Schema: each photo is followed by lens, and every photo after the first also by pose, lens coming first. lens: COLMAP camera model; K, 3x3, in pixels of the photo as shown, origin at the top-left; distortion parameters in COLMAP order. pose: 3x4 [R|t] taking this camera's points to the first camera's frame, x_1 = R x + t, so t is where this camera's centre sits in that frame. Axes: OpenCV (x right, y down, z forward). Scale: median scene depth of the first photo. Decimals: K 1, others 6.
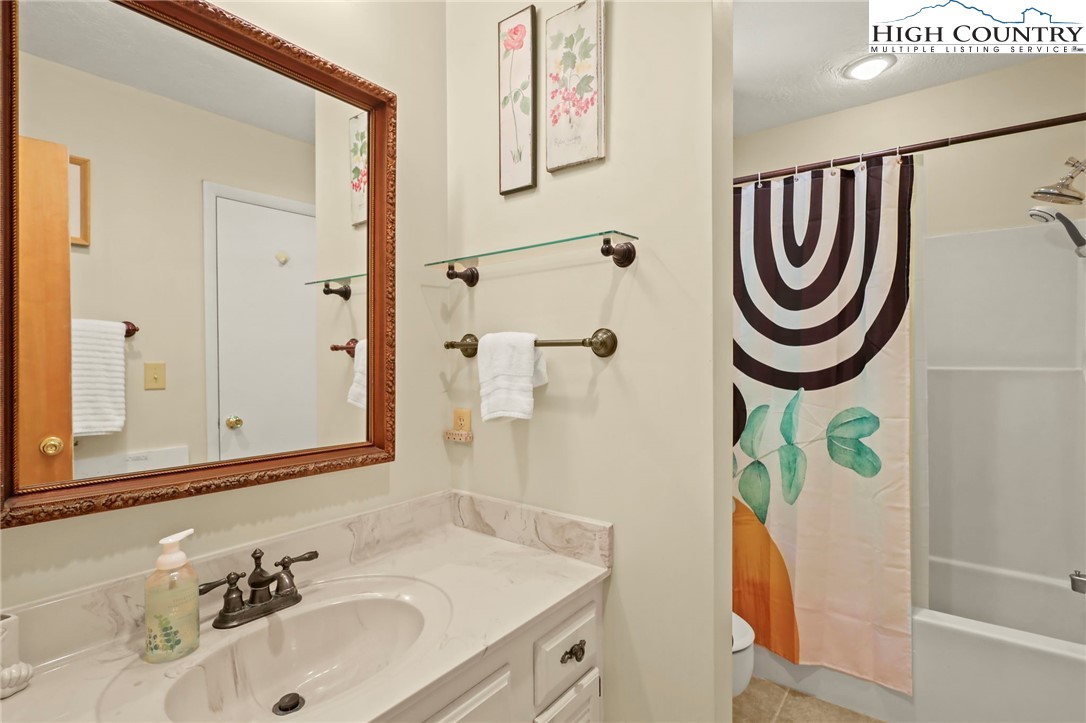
lens RADIAL K [[523.9, 0, 542.2], [0, 523.9, 360.9], [0, 0, 1]] dist [-0.001013, 0.000032]
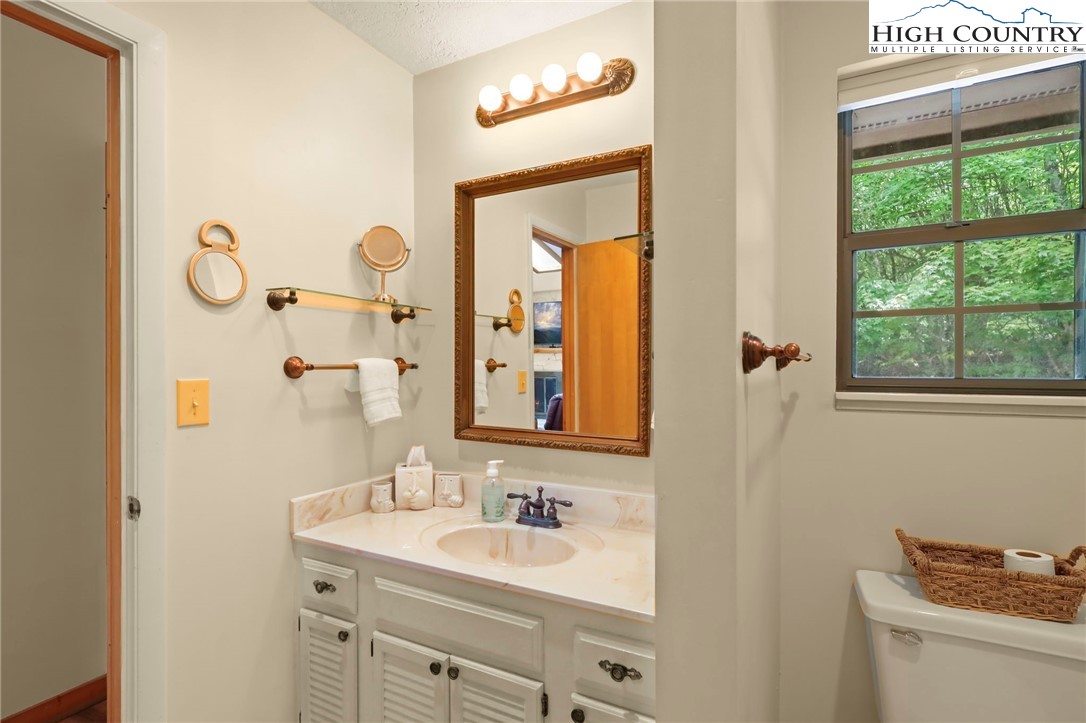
lens RADIAL K [[523.9, 0, 543.9], [0, 523.9, 365.8], [0, 0, 1]] dist [-0.001013, 0.000032]
pose [[0.152846, -0.000447, -0.988250, 1.045447], [0.000072, 1.000000, -0.000441, -0.017040], [0.988250, -0.000004, 0.152846, 0.733807]]
